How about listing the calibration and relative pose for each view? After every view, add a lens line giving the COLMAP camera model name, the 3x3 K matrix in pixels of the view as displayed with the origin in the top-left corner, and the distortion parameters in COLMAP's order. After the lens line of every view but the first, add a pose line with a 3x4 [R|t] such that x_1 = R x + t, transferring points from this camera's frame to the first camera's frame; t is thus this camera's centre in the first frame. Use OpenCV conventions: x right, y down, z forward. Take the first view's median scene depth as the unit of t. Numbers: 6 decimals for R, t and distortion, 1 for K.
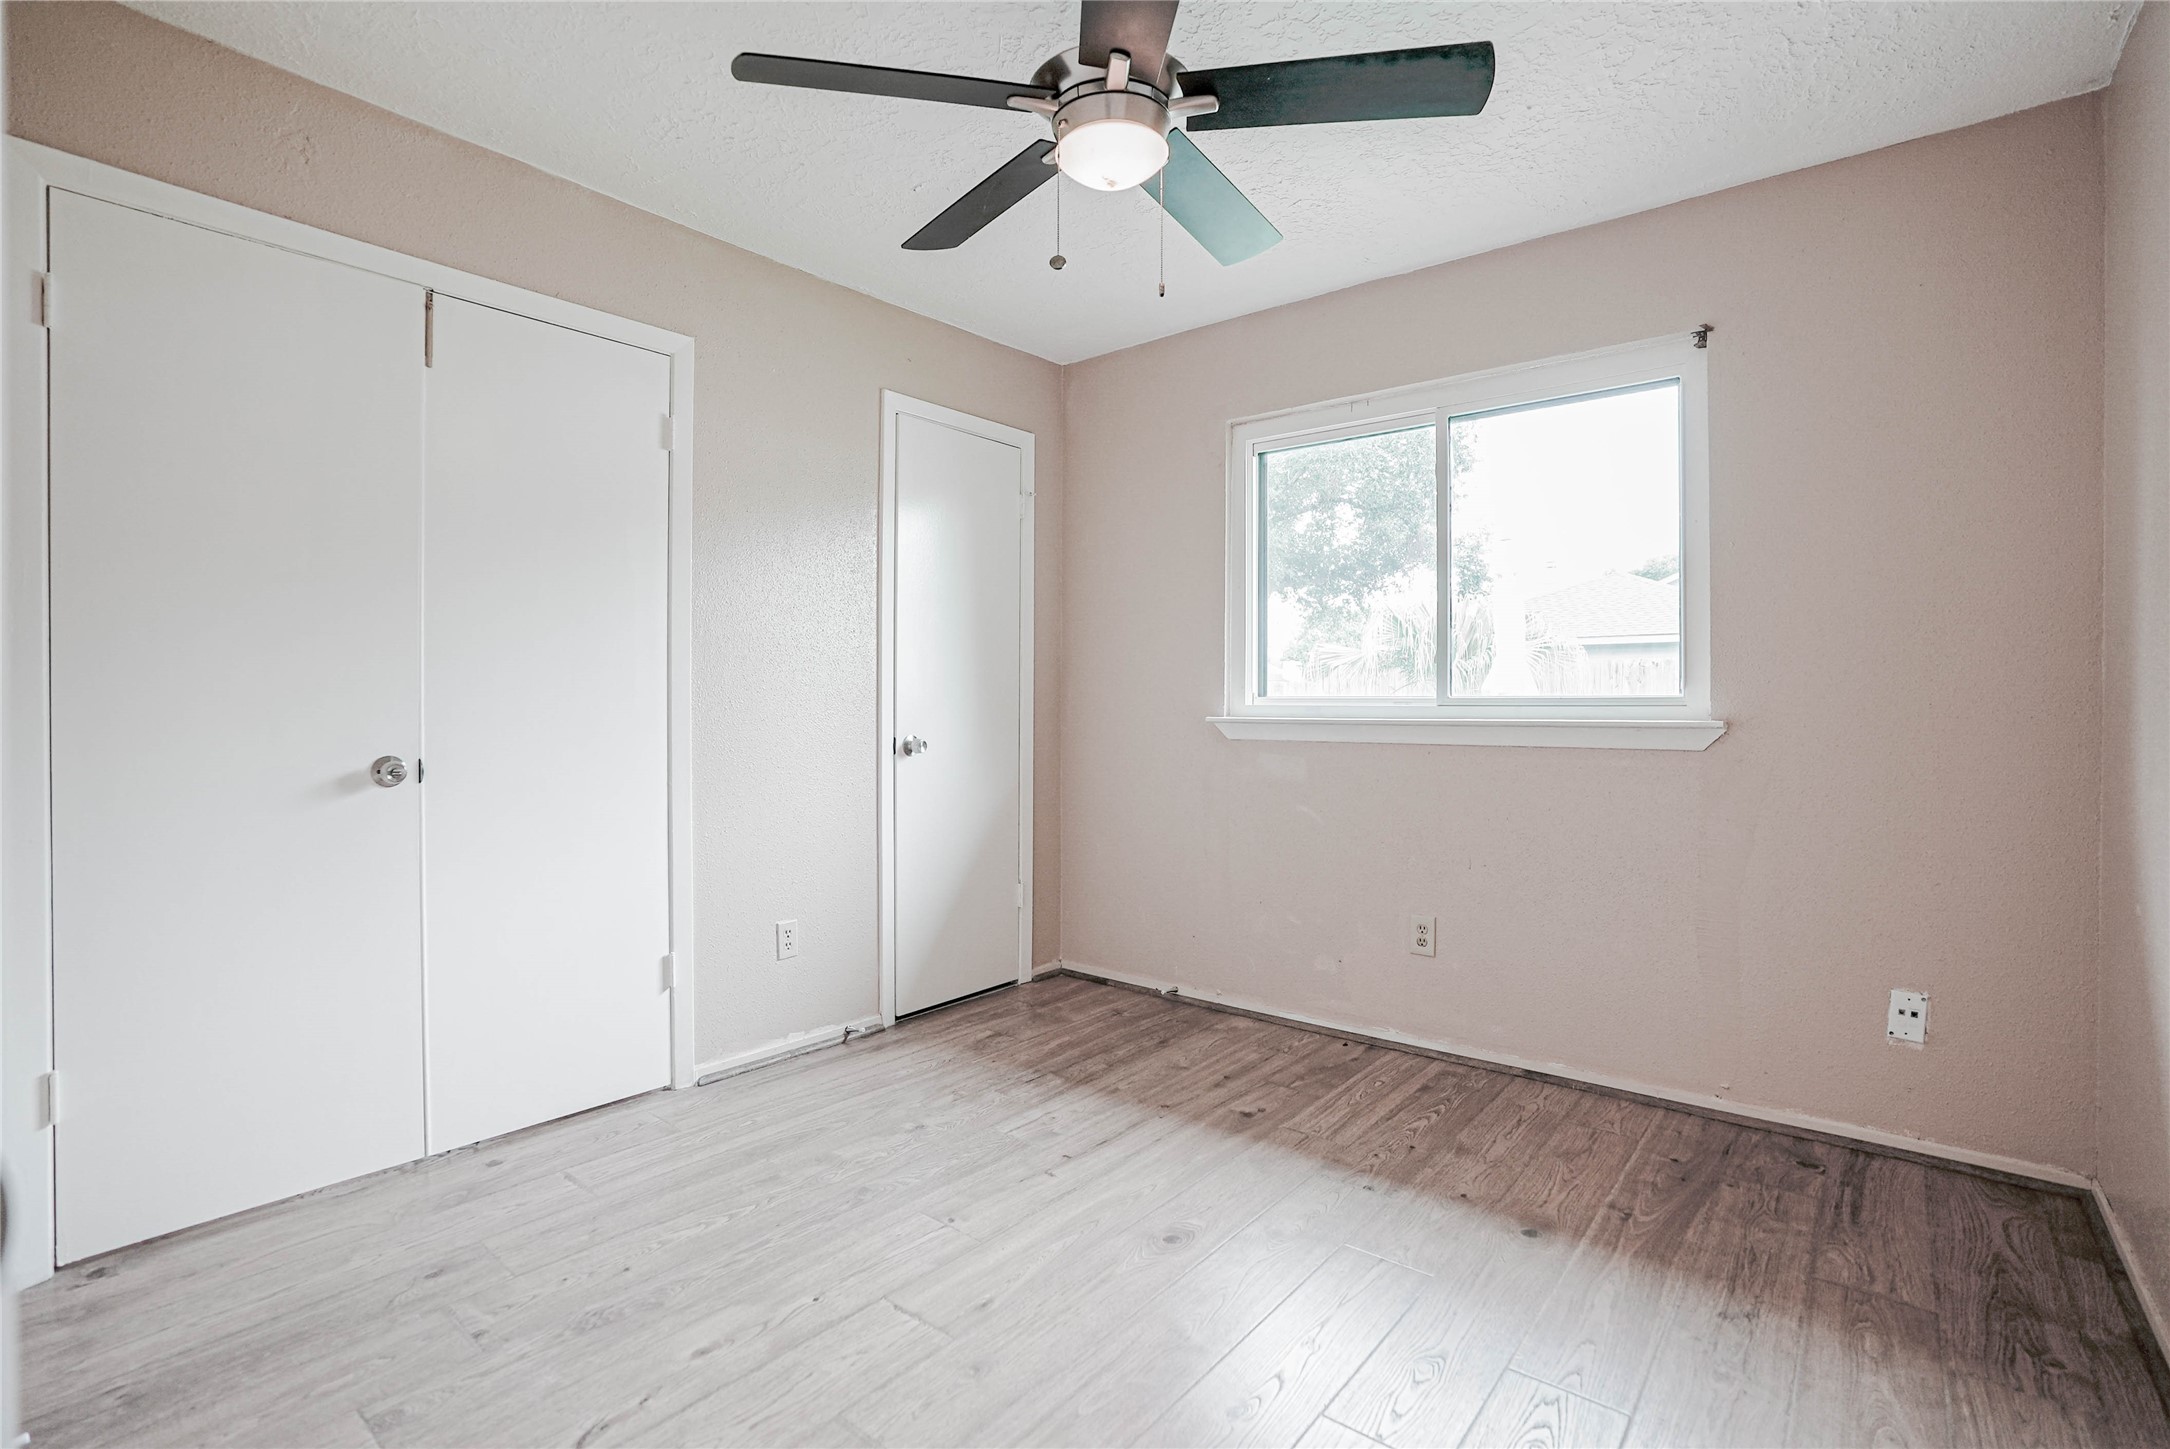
lens RADIAL K [[1012.2, 0, 1089.7], [0, 1012.2, 712.6], [0, 0, 1]] dist [-0.072570, 0.029659]
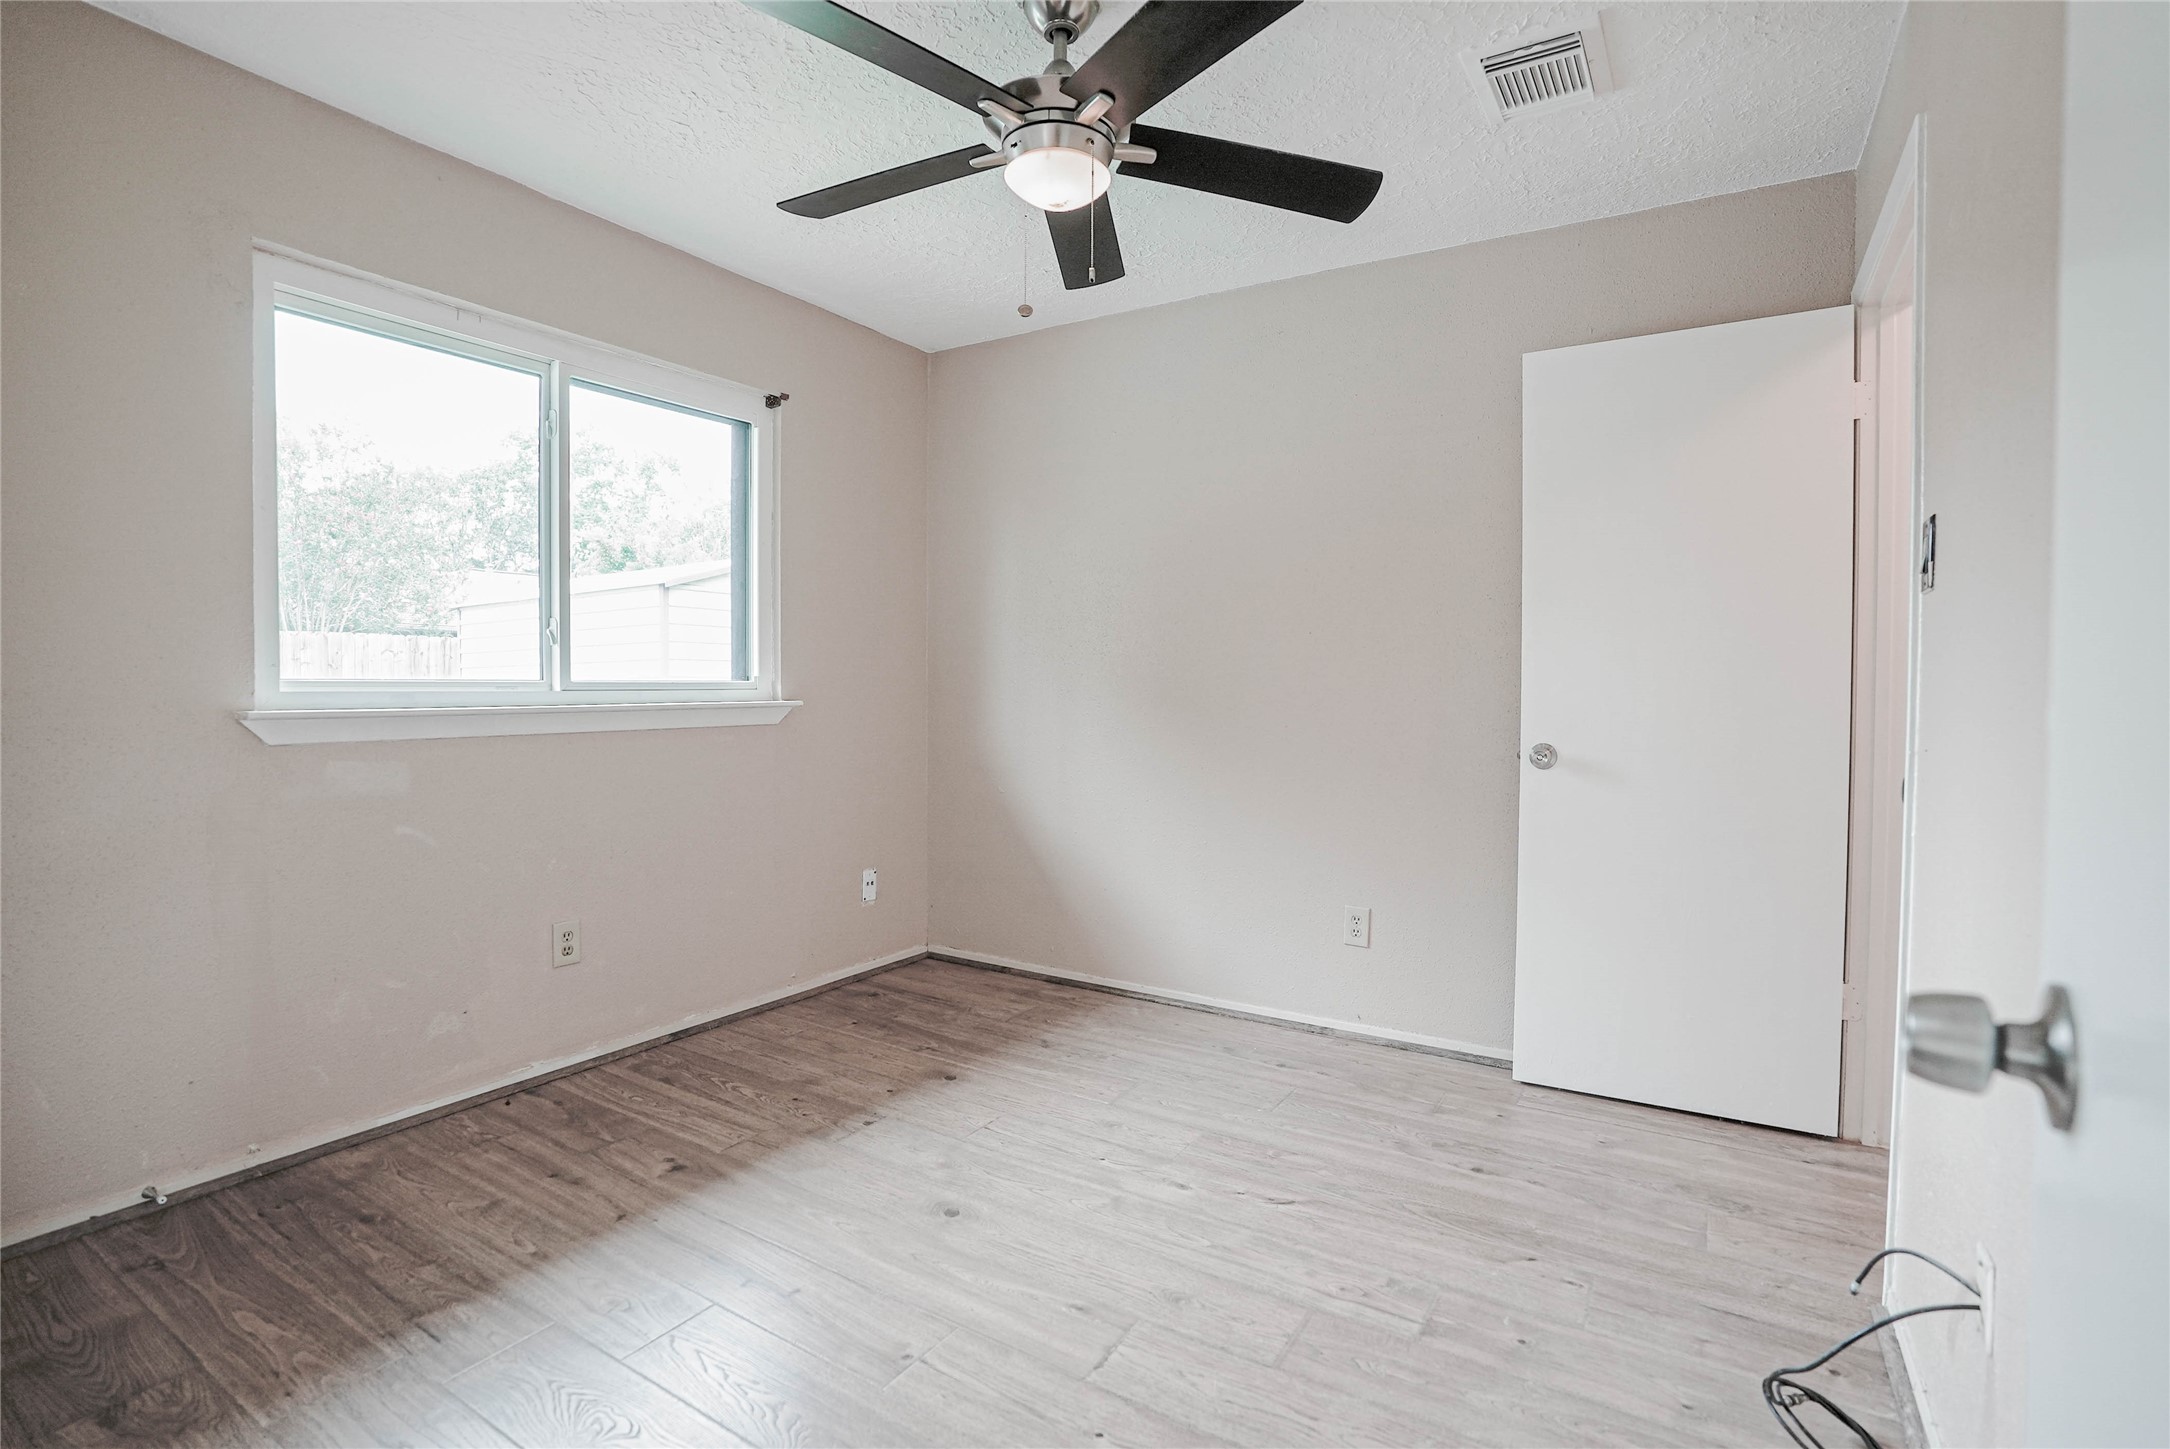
lens RADIAL K [[1012.2, 0, 1089.7], [0, 1012.2, 712.6], [0, 0, 1]] dist [-0.072570, 0.029659]
pose [[-0.132014, -0.029877, 0.990798, -0.716099], [0.003283, 0.999527, 0.030577, -0.014749], [-0.991242, 0.007289, -0.131853, 0.752377]]
